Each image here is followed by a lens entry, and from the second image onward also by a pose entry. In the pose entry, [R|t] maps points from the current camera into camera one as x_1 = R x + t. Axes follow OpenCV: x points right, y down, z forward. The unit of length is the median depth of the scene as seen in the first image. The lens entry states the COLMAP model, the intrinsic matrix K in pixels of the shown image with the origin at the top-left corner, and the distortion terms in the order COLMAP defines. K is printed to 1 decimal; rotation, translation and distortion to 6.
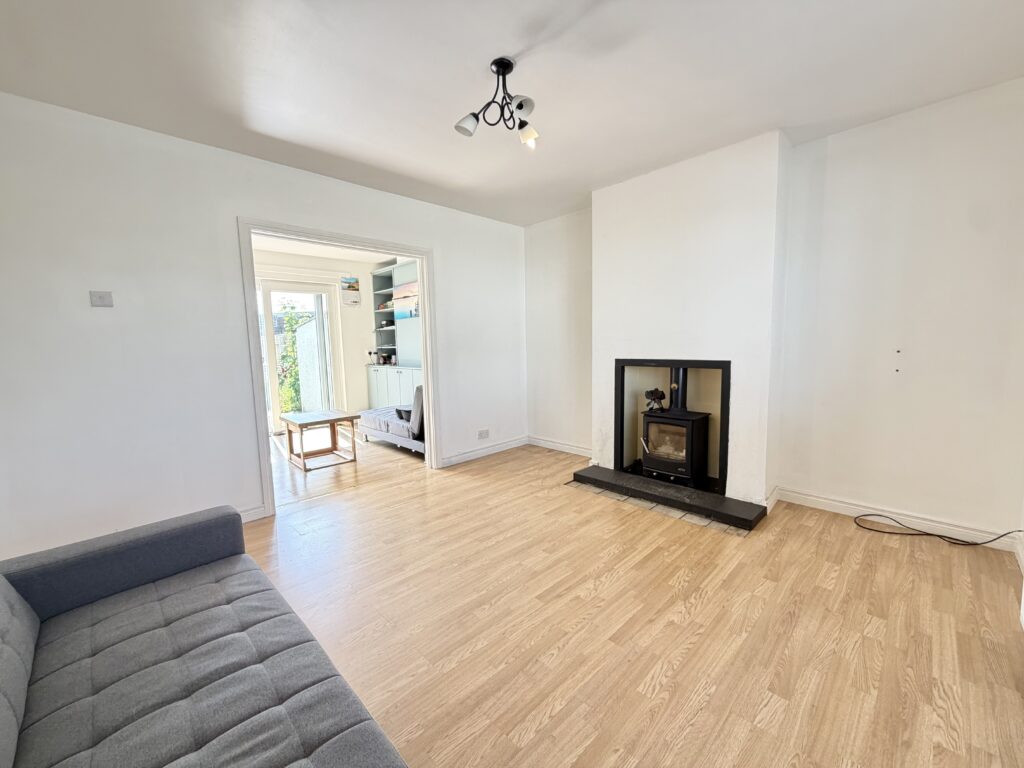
lens RADIAL K [[410.1, 0, 508.3], [0, 410.1, 382.1], [0, 0, 1]] dist [0.001700, 0.000494]
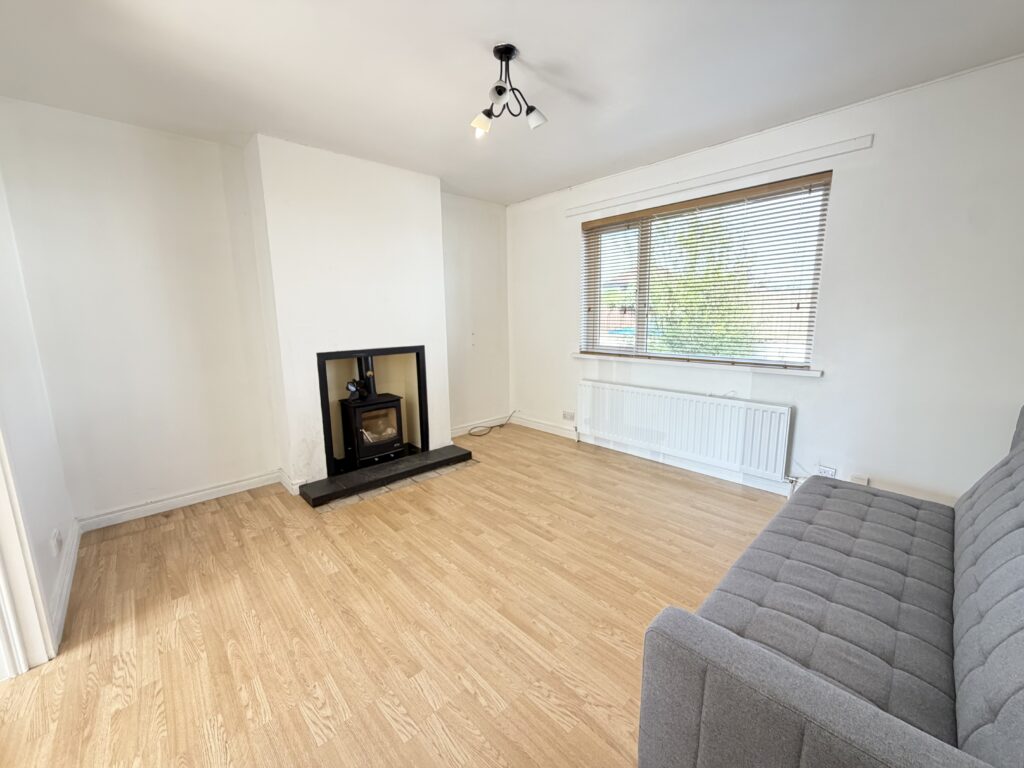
lens RADIAL K [[410.1, 0, 510.8], [0, 410.1, 383.0], [0, 0, 1]] dist [0.001700, 0.000494]
pose [[0.018952, -0.144936, 0.989260, -0.703698], [0.112897, 0.983419, 0.141918, -0.084138], [-0.993426, 0.108995, 0.035001, 0.667382]]
